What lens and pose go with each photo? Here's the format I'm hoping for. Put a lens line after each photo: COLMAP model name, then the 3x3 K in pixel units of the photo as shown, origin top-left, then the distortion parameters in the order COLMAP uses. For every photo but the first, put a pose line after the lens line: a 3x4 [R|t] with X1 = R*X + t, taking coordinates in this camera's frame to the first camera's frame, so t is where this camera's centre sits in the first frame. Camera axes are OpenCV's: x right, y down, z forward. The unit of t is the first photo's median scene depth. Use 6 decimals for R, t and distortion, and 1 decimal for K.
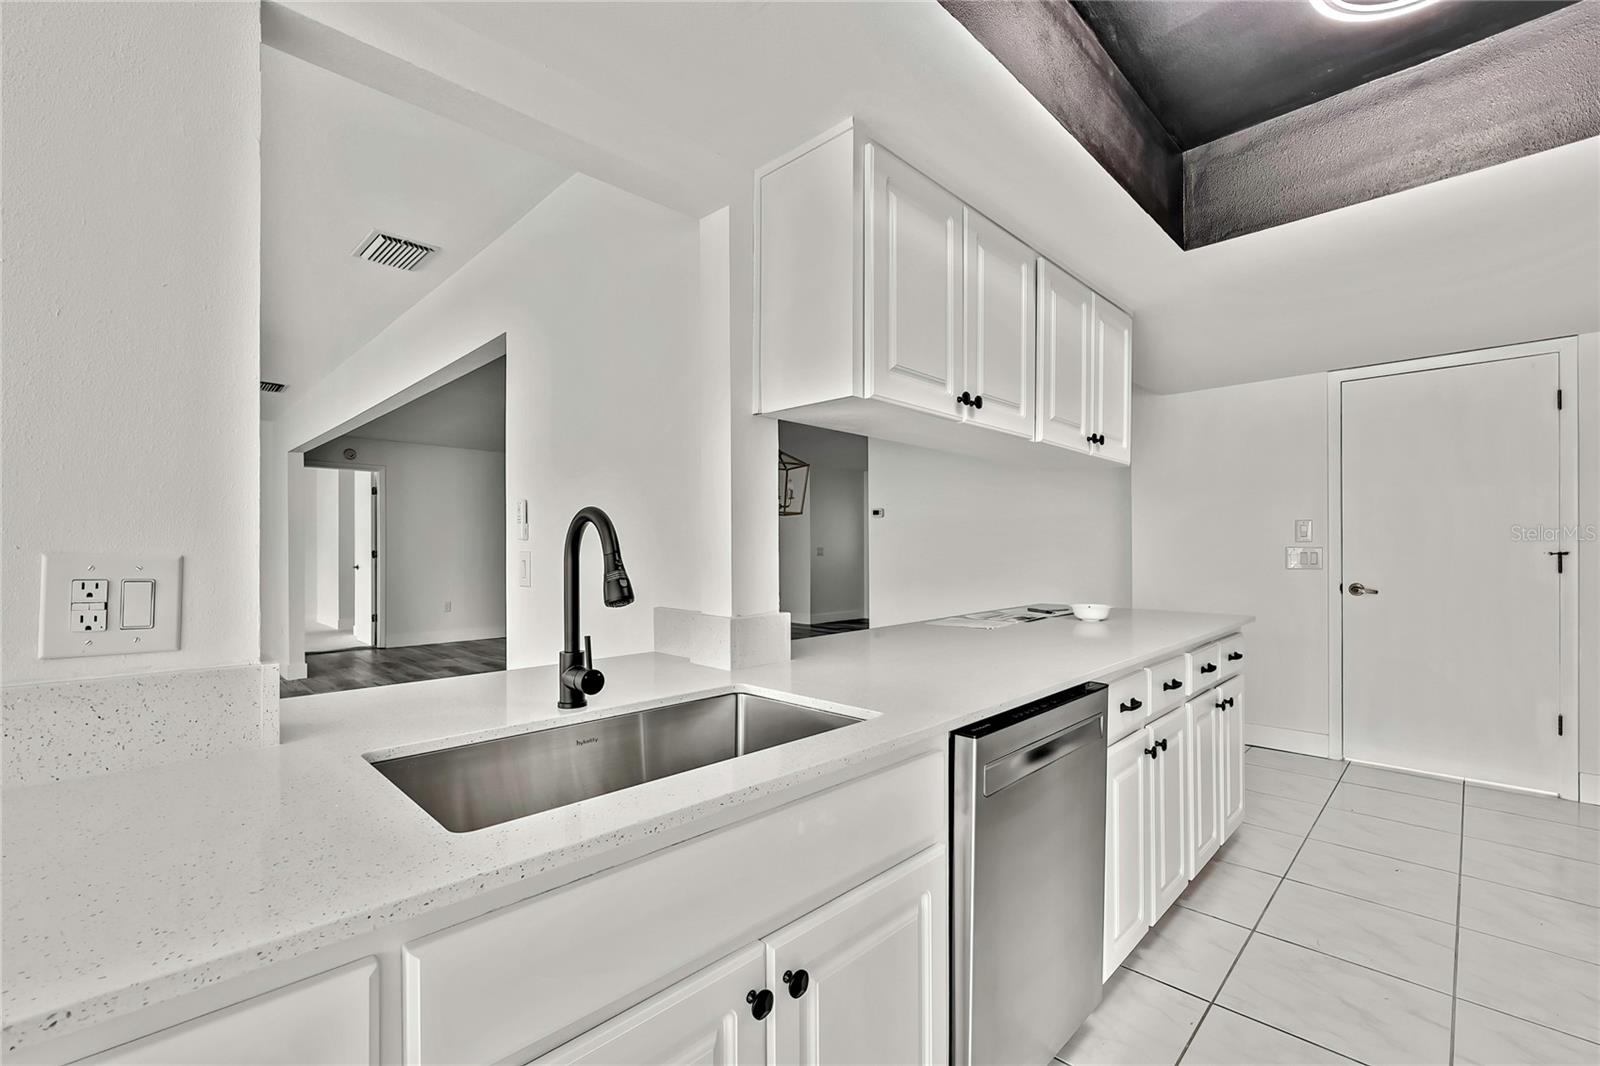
lens RADIAL K [[683.2, 0, 819.7], [0, 683.2, 542.3], [0, 0, 1]] dist [-0.017267, 0.003882]
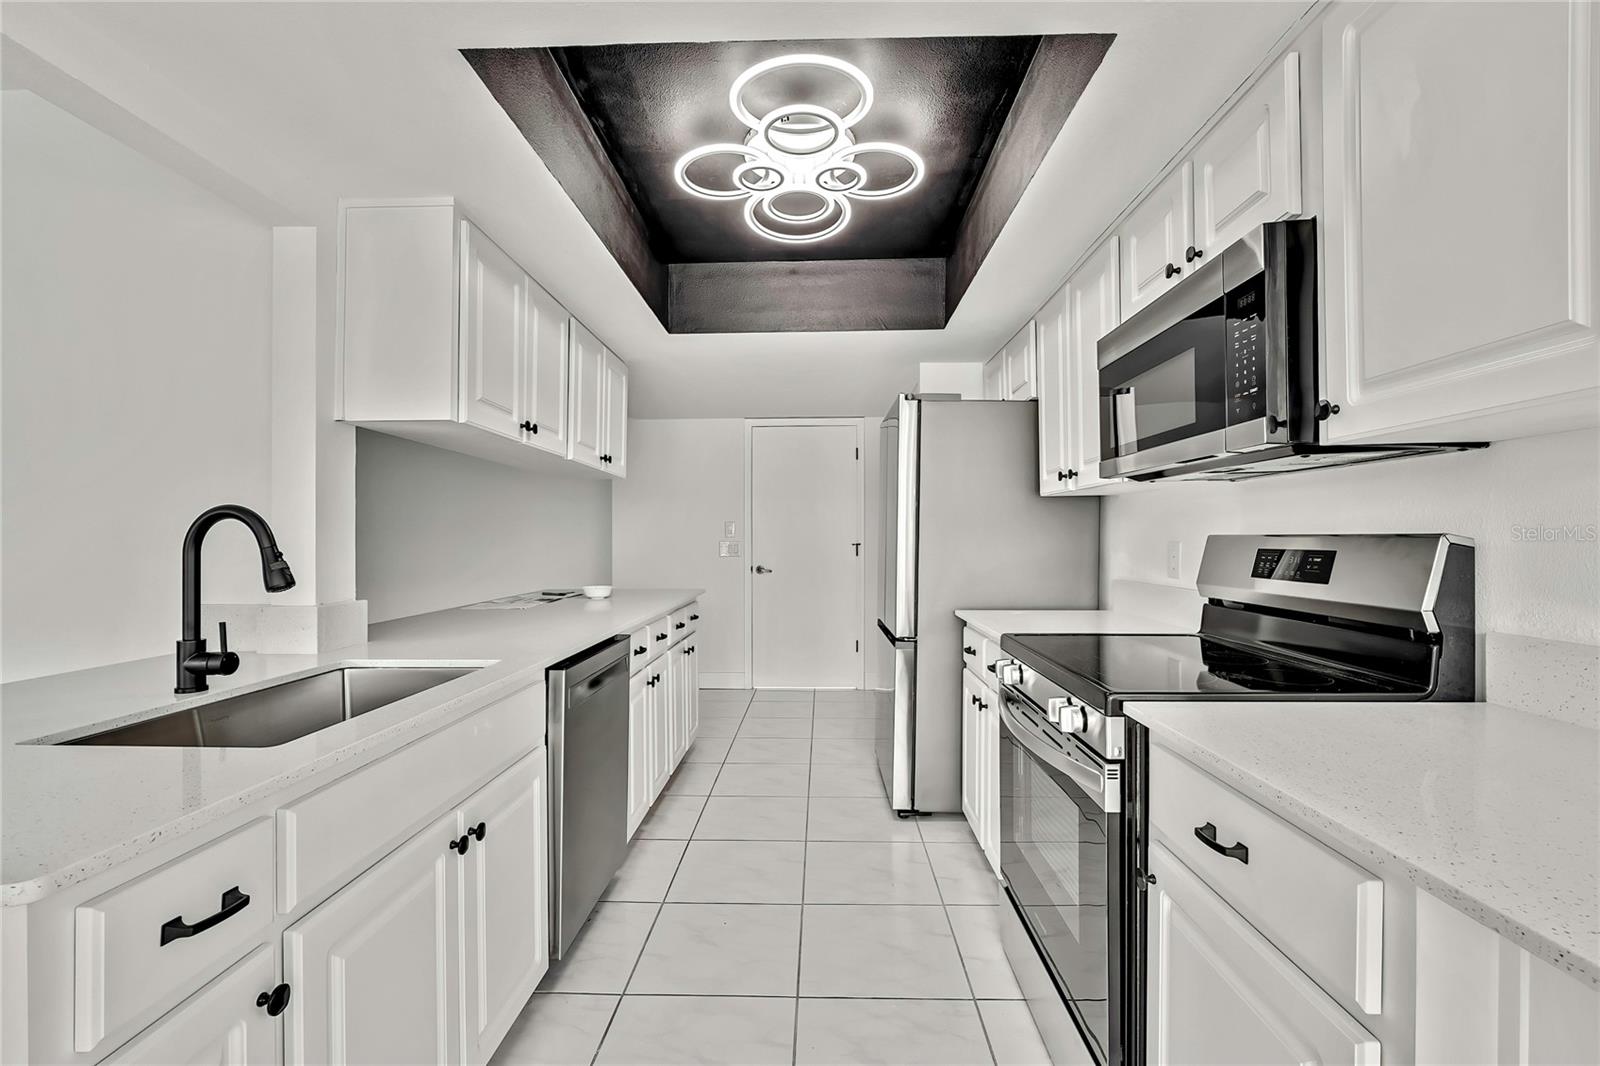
lens RADIAL K [[705.7, 0, 800.0], [0, 705.7, 533.0], [0, 0, 1]] dist [-0.000319, 0.000260]
pose [[0.741420, 0.006033, 0.671015, -0.299740], [-0.002376, 0.999977, -0.006365, -0.000504], [-0.671037, 0.003125, 0.741417, -0.339274]]
